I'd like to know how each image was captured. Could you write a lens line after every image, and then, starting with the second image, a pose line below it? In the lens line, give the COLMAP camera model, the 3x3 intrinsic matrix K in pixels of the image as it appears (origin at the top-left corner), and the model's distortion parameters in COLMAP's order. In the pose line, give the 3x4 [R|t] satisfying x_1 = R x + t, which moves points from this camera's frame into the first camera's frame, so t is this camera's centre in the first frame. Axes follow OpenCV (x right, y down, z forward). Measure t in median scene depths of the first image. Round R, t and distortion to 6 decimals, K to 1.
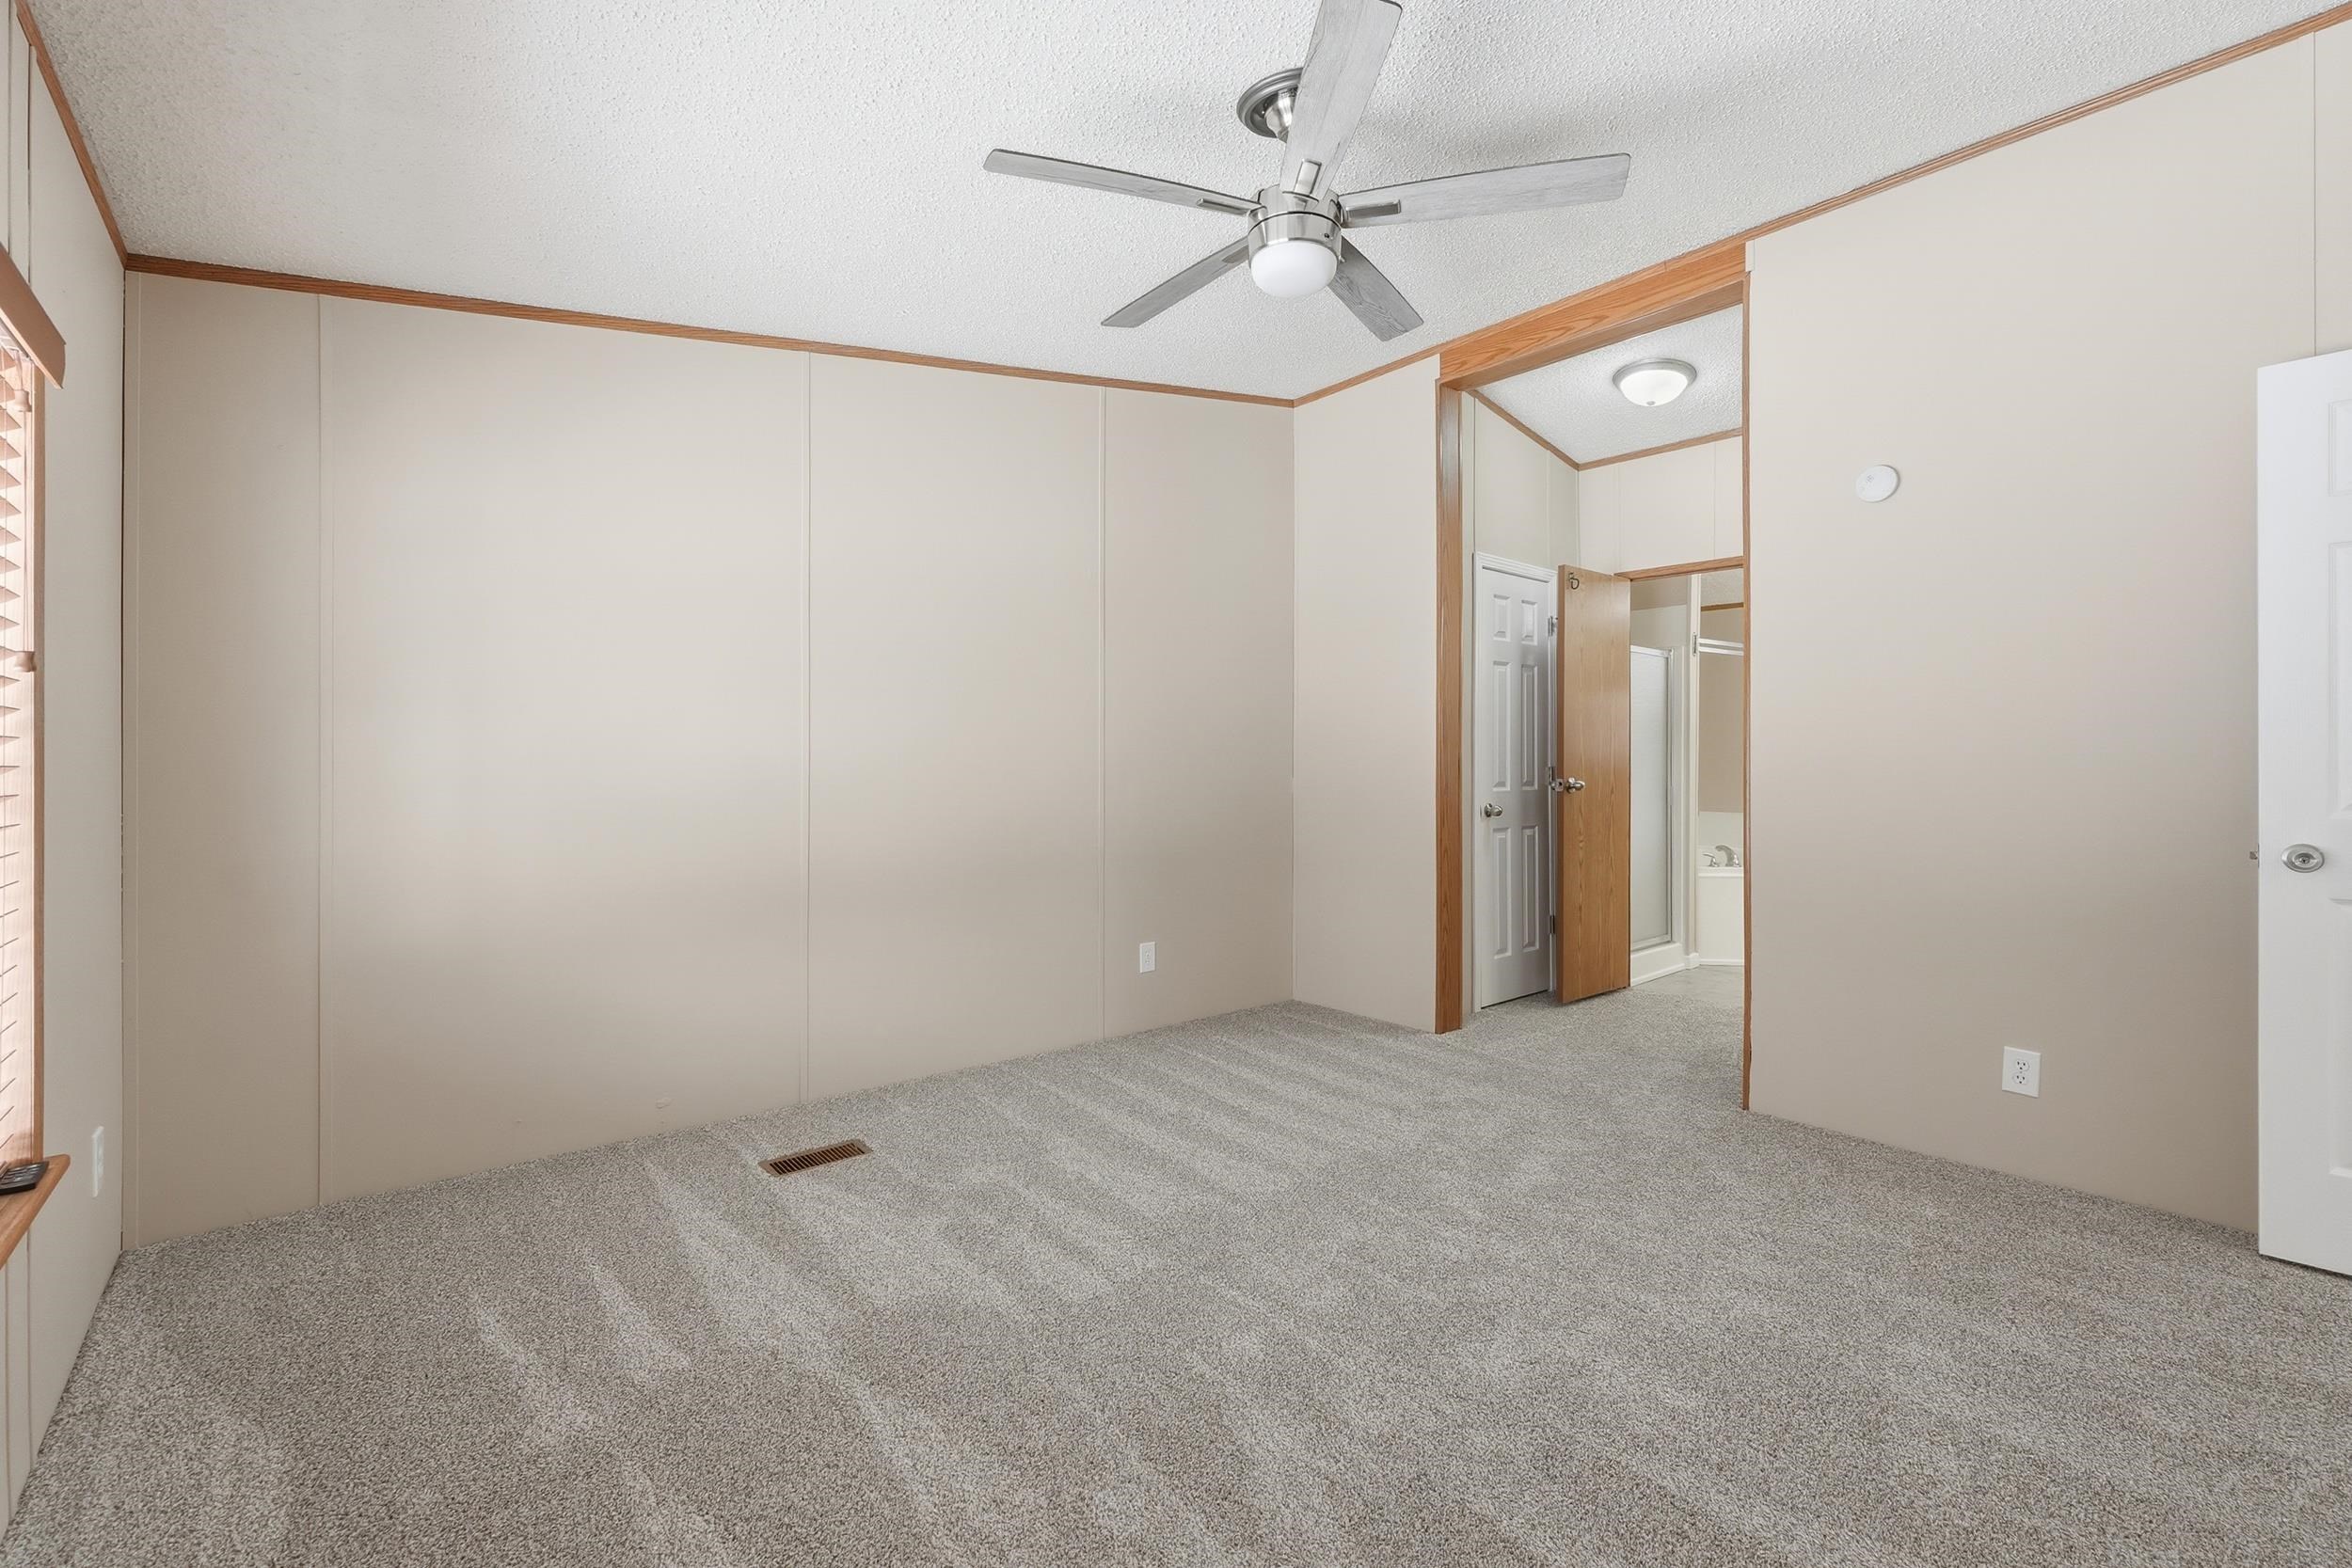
lens RADIAL K [[1005.6, 0, 1166.0], [0, 1005.6, 775.2], [0, 0, 1]] dist [0.001296, 0.000001]
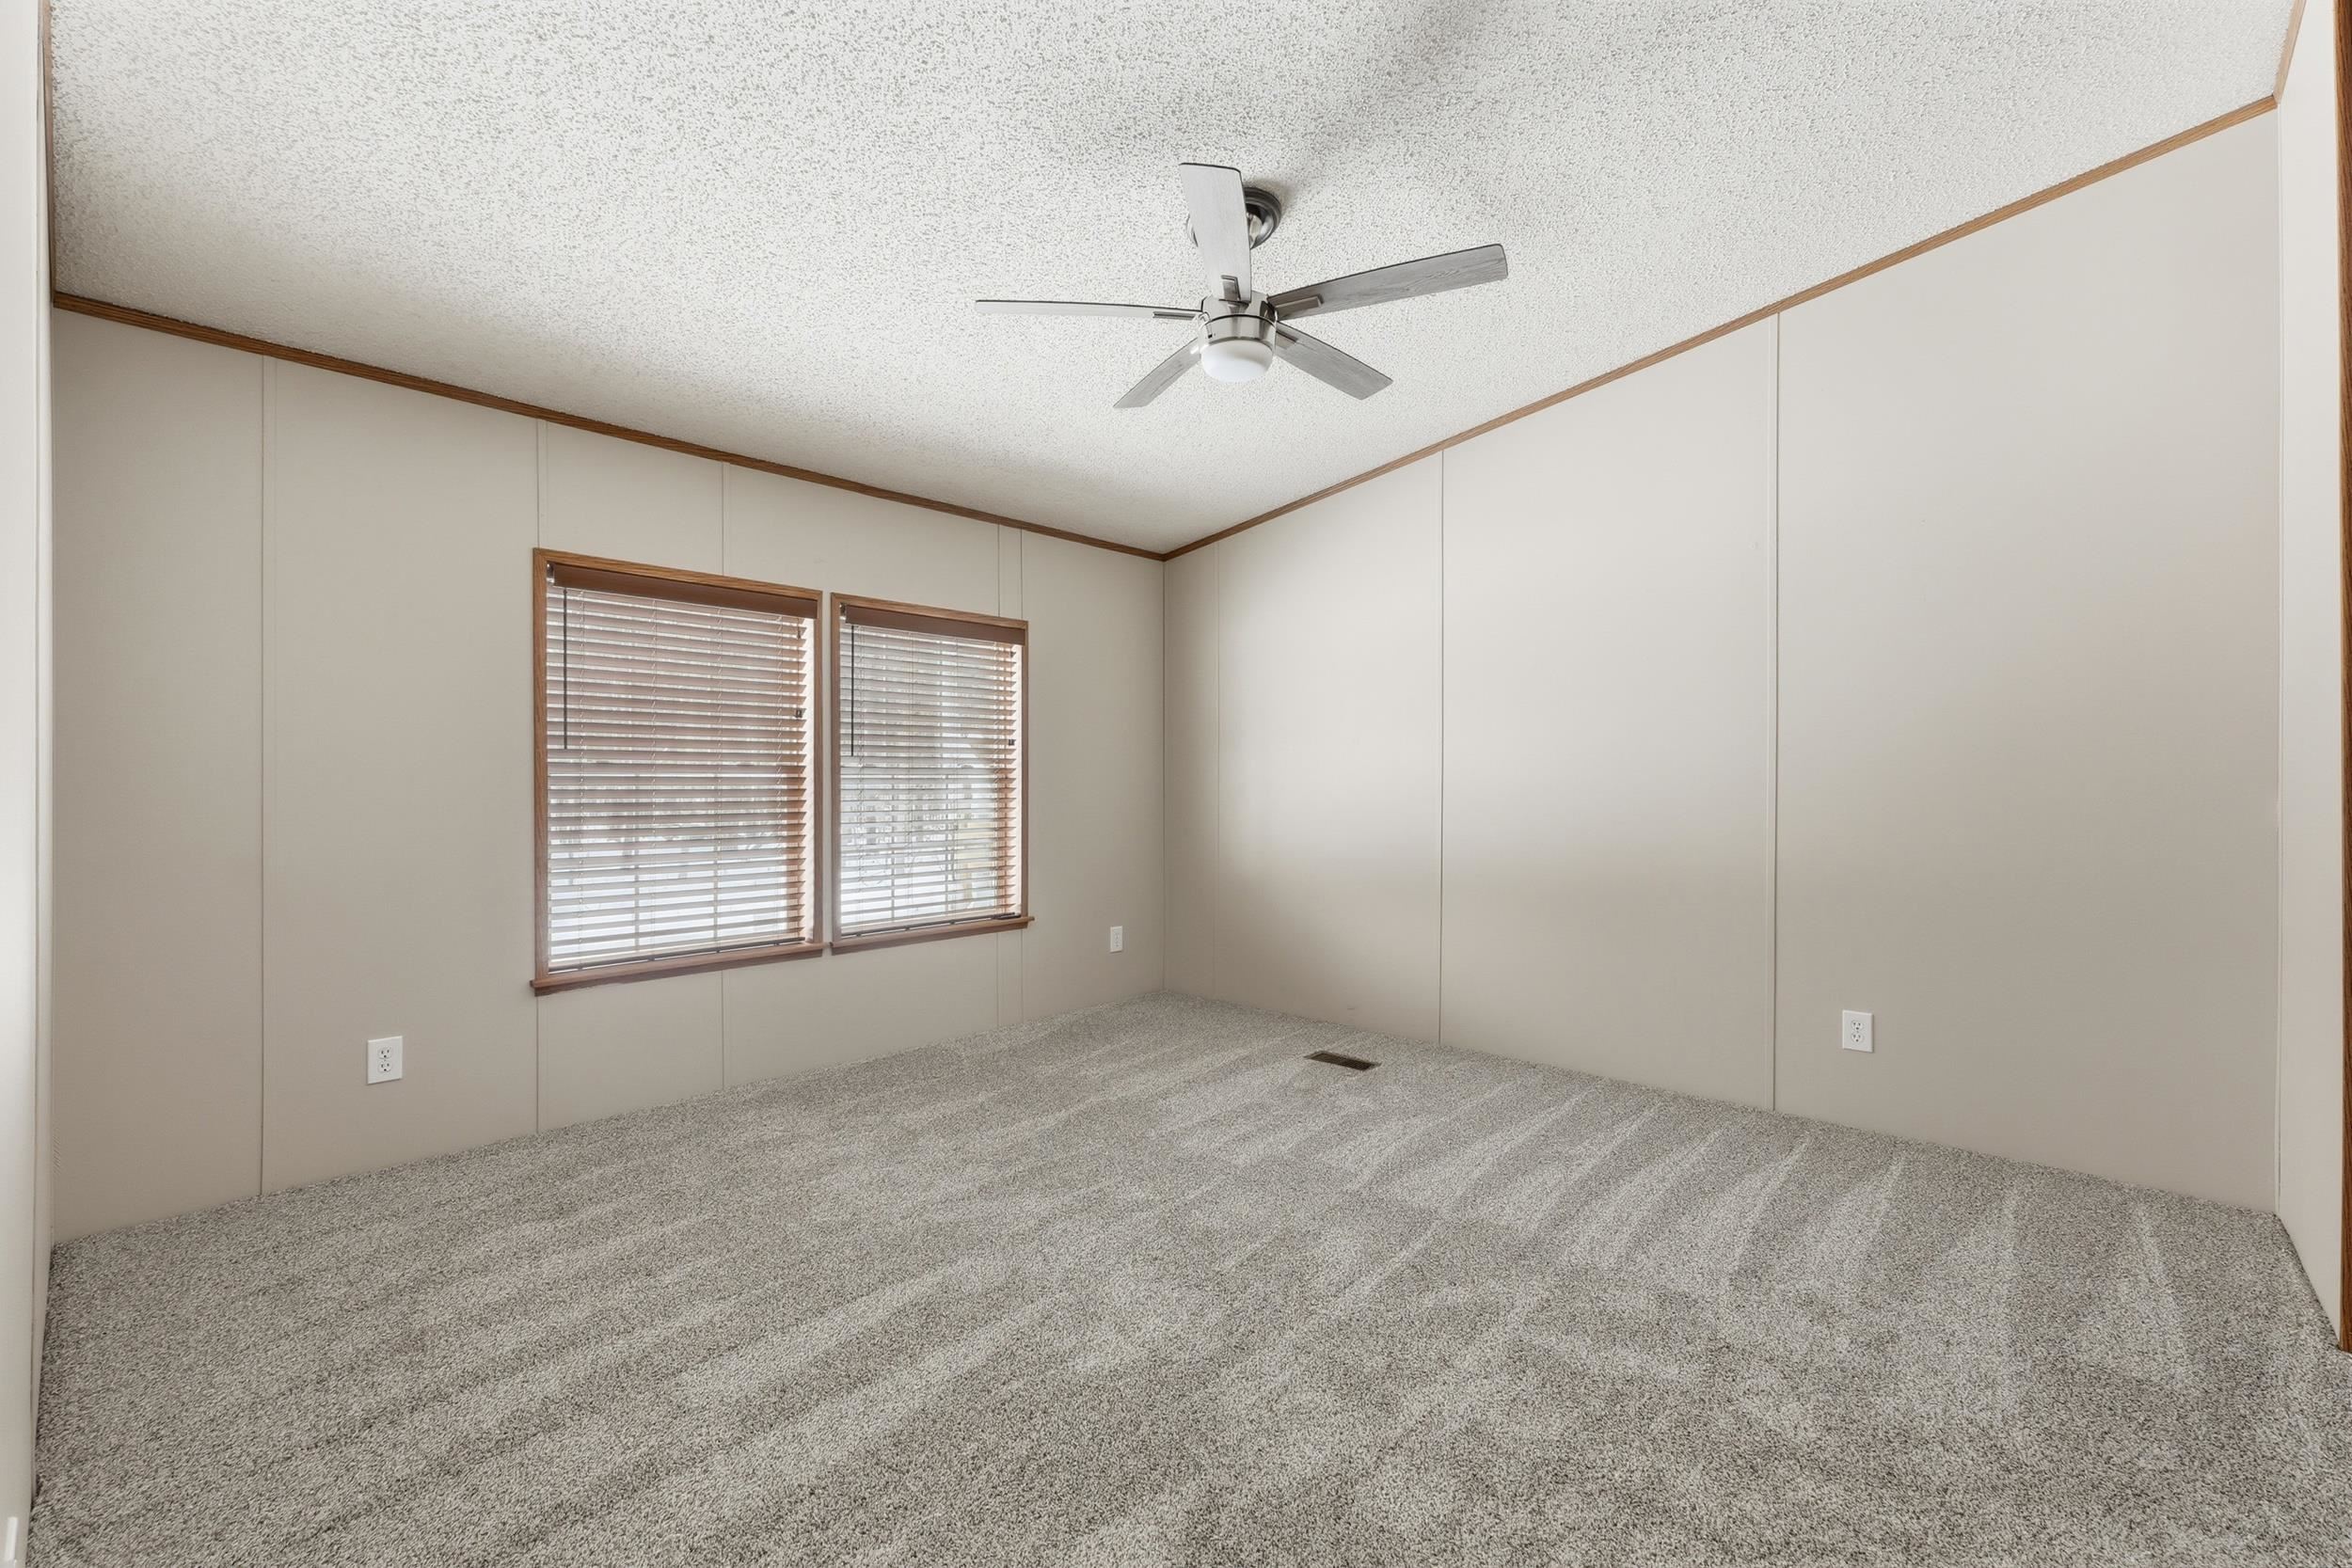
lens RADIAL K [[1005.6, 0, 1166.0], [0, 1005.6, 775.2], [0, 0, 1]] dist [0.001296, 0.000001]
pose [[0.119265, -0.002744, -0.992859, 1.010832], [-0.006907, 0.999970, -0.003594, -0.005380], [0.992838, 0.007286, 0.119243, 0.602275]]
